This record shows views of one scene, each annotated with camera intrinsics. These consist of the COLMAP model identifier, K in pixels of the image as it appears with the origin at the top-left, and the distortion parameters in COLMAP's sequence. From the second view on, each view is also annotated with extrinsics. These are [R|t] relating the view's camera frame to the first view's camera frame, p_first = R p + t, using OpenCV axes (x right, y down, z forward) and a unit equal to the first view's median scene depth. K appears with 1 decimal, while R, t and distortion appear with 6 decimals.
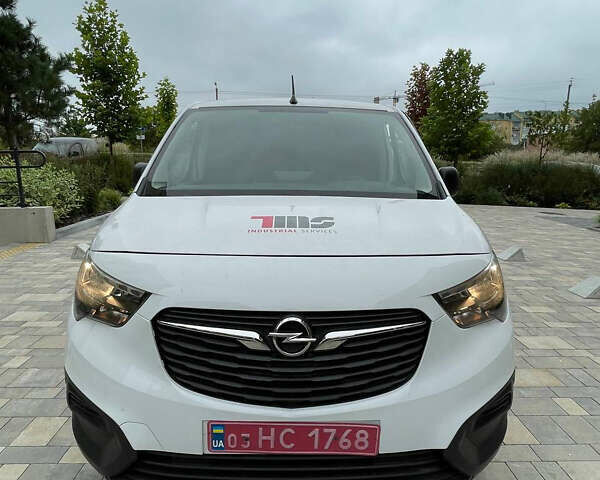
lens RADIAL K [[434.1, 0, 298.6], [0, 434.1, 242.2], [0, 0, 1]] dist [-0.003243, -0.002501]
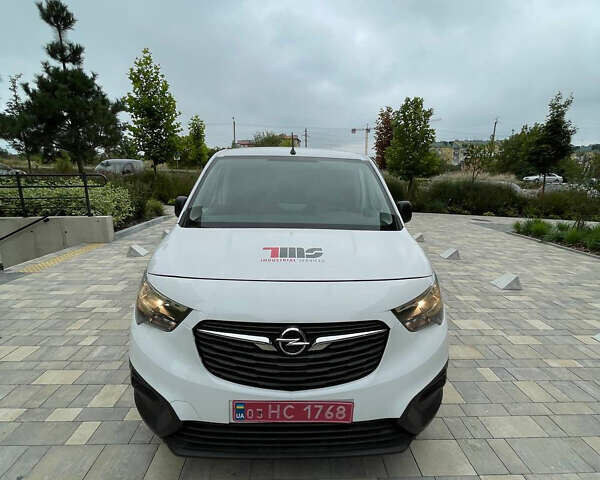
lens RADIAL K [[322.6, 0, 301.3], [0, 322.6, 241.3], [0, 0, 1]] dist [-0.004754, 0.000440]
pose [[0.999776, 0.005735, 0.020371, -0.009224], [-0.006062, 0.999853, 0.016008, -0.123851], [-0.020276, -0.016128, 0.999664, -0.049247]]
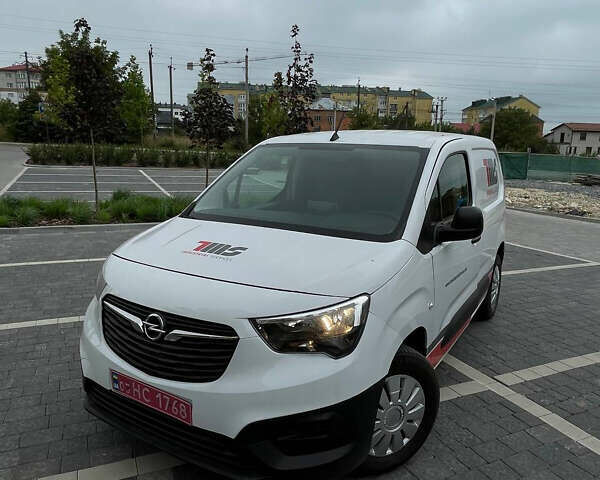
lens RADIAL K [[470.2, 0, 300.0], [0, 470.2, 240.0], [0, 0, 1]] dist [-0.003630, -0.000718]
pose [[0.841824, 0.103523, -0.529731, 1.192076], [-0.114502, 0.993348, 0.012164, -0.148015], [0.527466, 0.050415, 0.848079, -0.104123]]
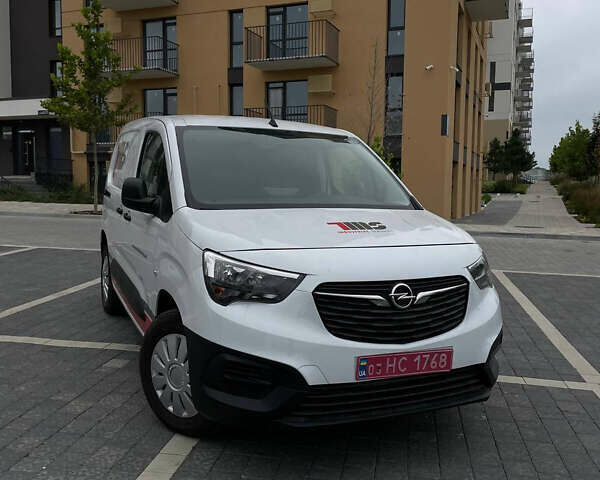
lens RADIAL K [[602.4, 0, 296.4], [0, 602.4, 234.6], [0, 0, 1]] dist [0.109484, -0.143679]
pose [[0.918598, -0.026087, 0.394332, -1.174403], [0.056904, 0.996152, -0.066658, 0.119866], [-0.391076, 0.083671, 0.916547, -0.822376]]
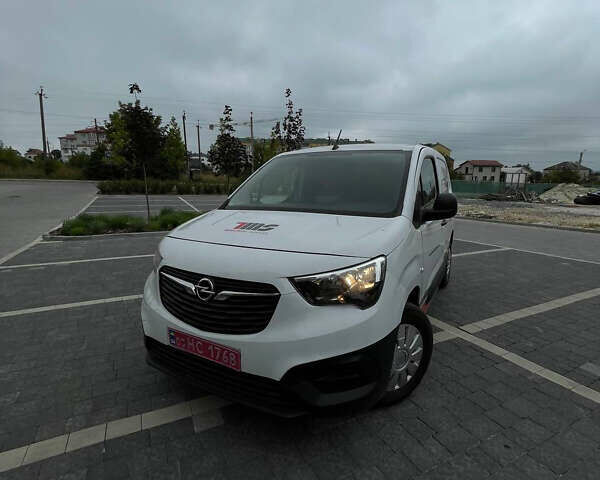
lens RADIAL K [[322.6, 0, 301.3], [0, 322.6, 241.3], [0, 0, 1]] dist [-0.004754, 0.000440]
pose [[0.862204, 0.072751, -0.501309, 0.933793], [-0.086628, 0.996231, -0.004416, -0.001710], [0.499098, 0.047235, 0.865257, 0.062897]]
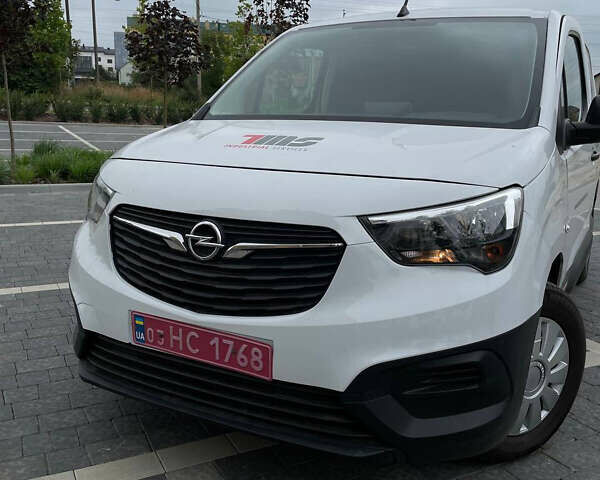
lens RADIAL K [[603.2, 0, 297.2], [0, 603.2, 238.2], [0, 0, 1]] dist [0.114243, -0.174075]
pose [[0.871270, 0.100942, -0.480312, 0.819369], [-0.102747, 0.994450, 0.022613, 0.156057], [0.479929, 0.029648, 0.876806, -0.113719]]
